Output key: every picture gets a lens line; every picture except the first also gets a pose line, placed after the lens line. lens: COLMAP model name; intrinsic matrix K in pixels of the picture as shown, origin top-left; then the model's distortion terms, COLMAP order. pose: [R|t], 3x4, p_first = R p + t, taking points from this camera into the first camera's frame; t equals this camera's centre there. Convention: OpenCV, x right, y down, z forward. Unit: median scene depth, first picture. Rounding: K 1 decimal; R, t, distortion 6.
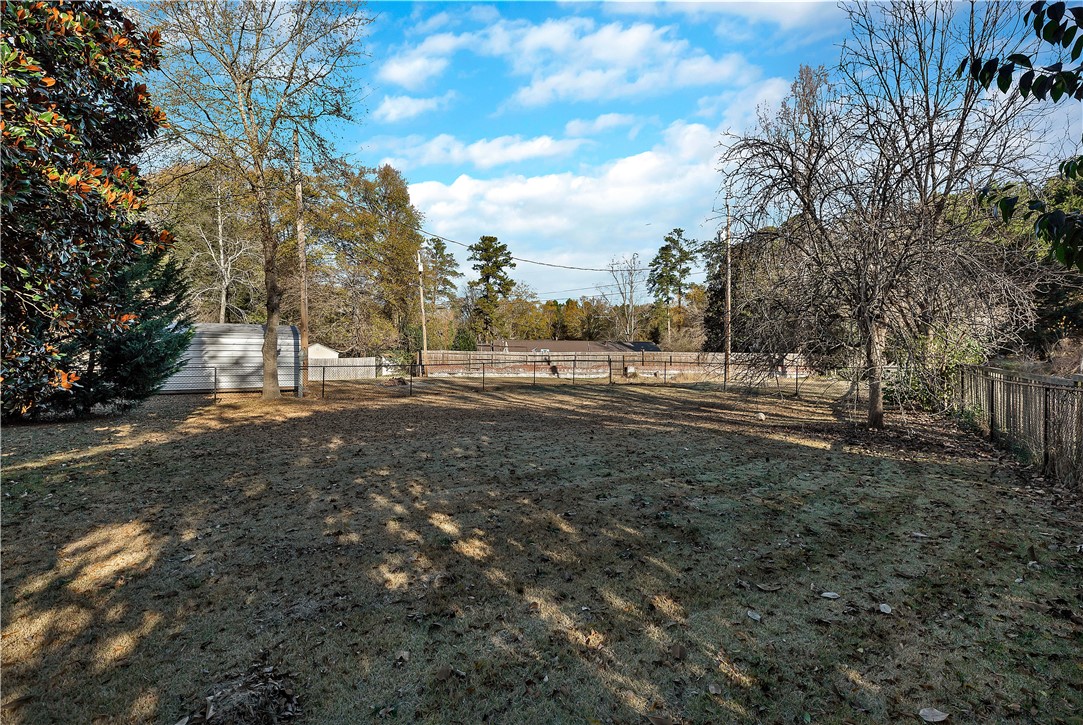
lens RADIAL K [[511.7, 0, 574.7], [0, 511.7, 315.0], [0, 0, 1]] dist [-0.004104, 0.000007]
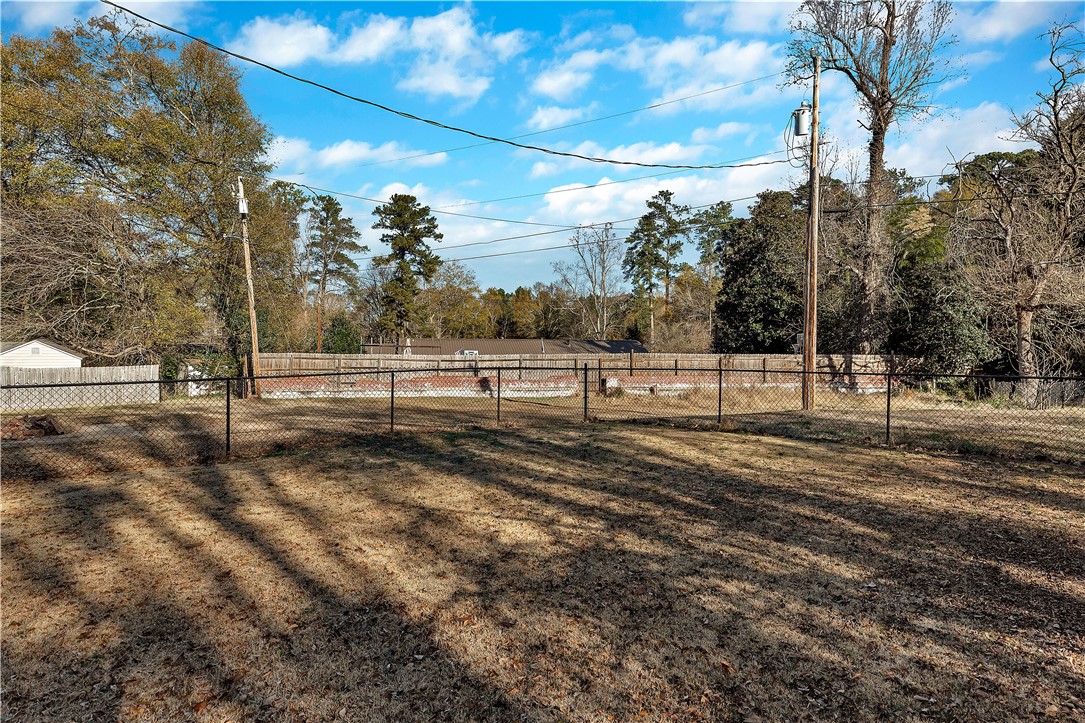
lens RADIAL K [[625.6, 0, 542.3], [0, 625.6, 361.1], [0, 0, 1]] dist [0.001908, 0.000191]
pose [[0.999777, -0.007251, 0.019840, 0.005552], [0.005707, 0.997032, 0.076772, 0.010661], [-0.020338, -0.076642, 0.996851, 0.116994]]
